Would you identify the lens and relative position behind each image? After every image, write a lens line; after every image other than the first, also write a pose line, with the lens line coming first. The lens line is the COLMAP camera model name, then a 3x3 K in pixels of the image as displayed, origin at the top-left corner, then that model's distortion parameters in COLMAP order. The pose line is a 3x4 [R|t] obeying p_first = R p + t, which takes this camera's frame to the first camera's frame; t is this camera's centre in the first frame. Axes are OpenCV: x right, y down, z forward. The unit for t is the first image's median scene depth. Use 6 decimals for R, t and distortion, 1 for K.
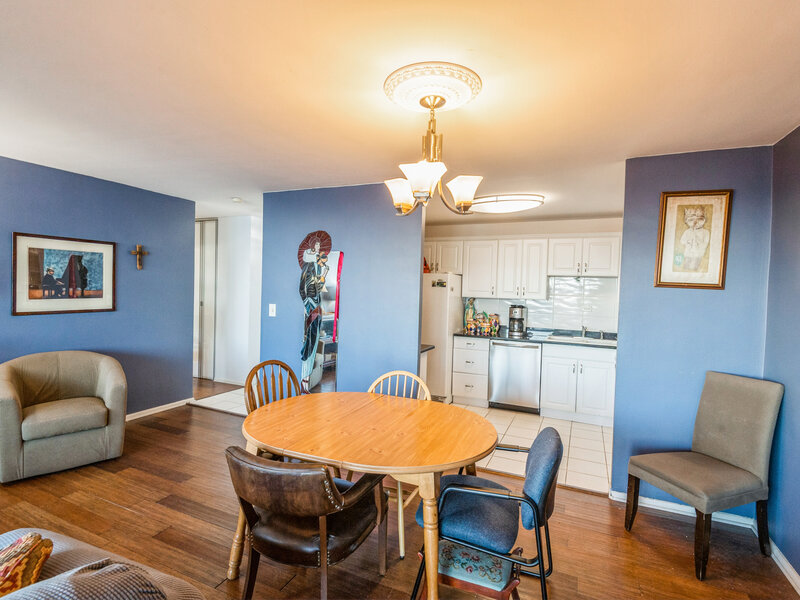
lens RADIAL K [[407.9, 0, 390.1], [0, 407.9, 298.3], [0, 0, 1]] dist [0.004618, -0.001130]
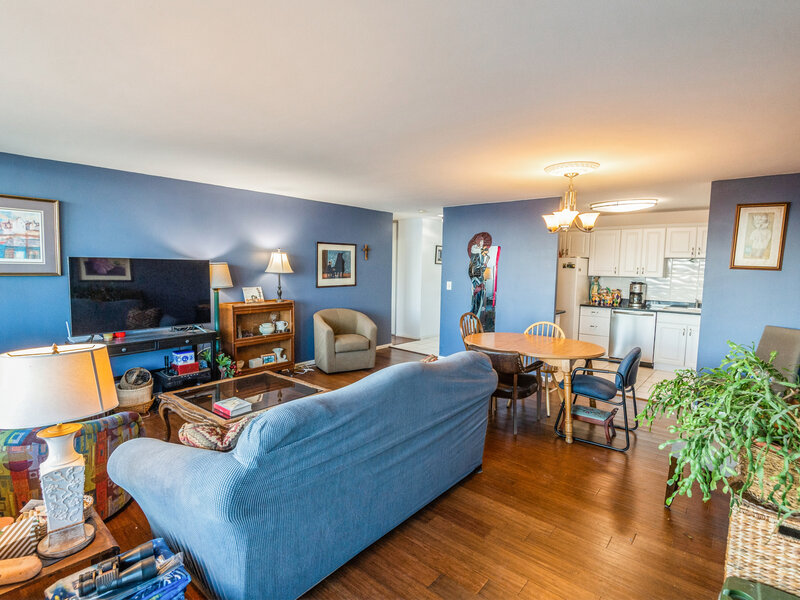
lens RADIAL K [[407.9, 0, 390.1], [0, 407.9, 298.3], [0, 0, 1]] dist [0.004618, -0.001130]
pose [[0.960544, 0.009042, -0.277979, -0.079055], [0.005633, 0.998634, 0.051947, -0.003428], [0.278069, -0.051464, 0.959181, -0.501508]]
